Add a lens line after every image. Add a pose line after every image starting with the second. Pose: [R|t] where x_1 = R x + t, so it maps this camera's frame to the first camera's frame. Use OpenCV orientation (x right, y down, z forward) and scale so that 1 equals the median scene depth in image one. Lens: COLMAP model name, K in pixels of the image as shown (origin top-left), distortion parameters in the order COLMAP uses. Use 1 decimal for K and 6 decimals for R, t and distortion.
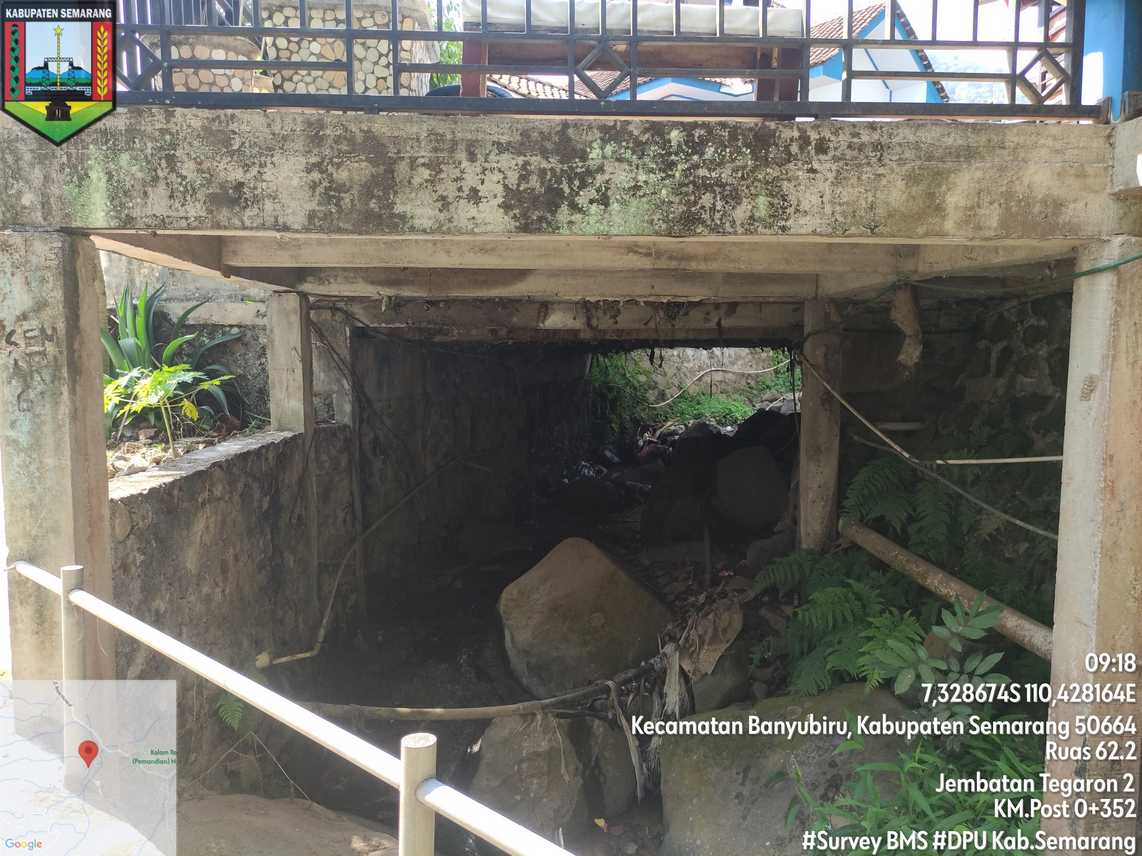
lens RADIAL K [[863.7, 0, 564.4], [0, 863.7, 431.9], [0, 0, 1]] dist [0.034209, -0.046212]
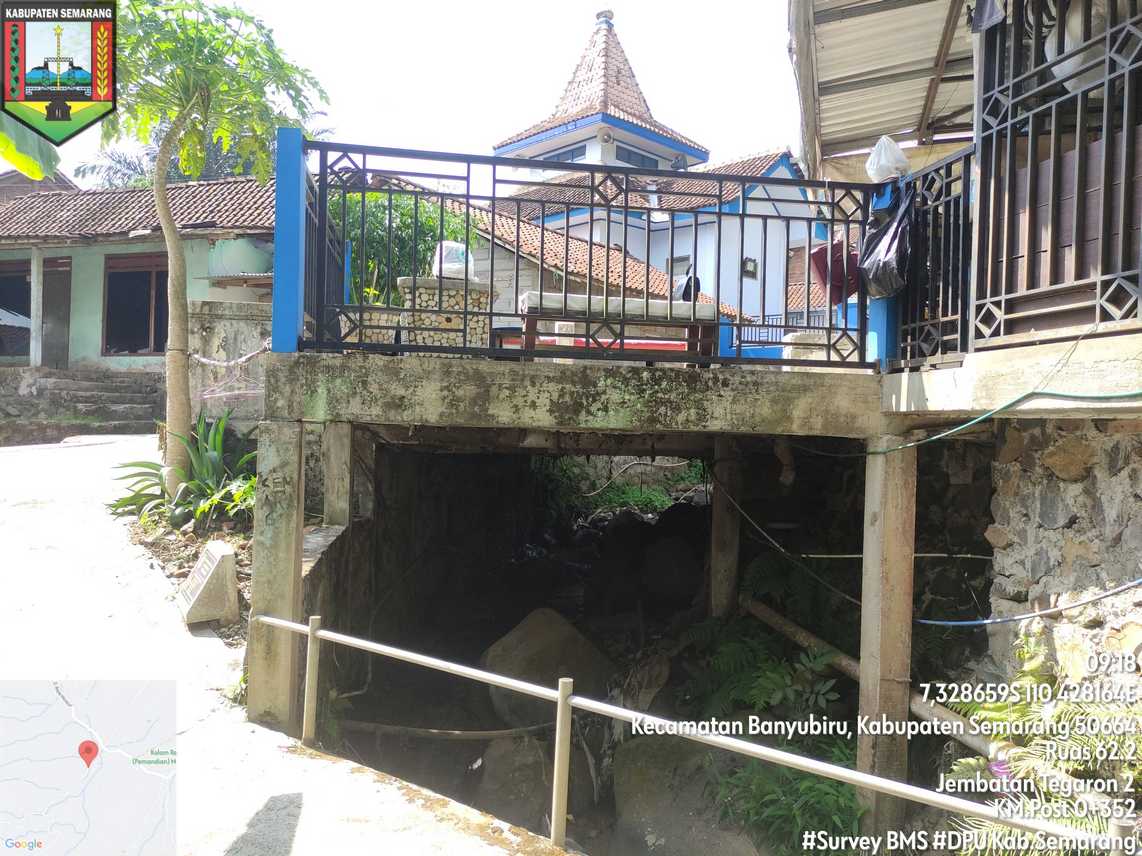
lens RADIAL K [[863.7, 0, 572.0], [0, 863.7, 421.7], [0, 0, 1]] dist [0.034209, -0.046212]
pose [[0.993739, 0.029137, 0.107863, -0.184183], [-0.018454, 0.994941, -0.098749, -0.057927], [-0.110195, 0.096141, 0.989249, -0.639750]]
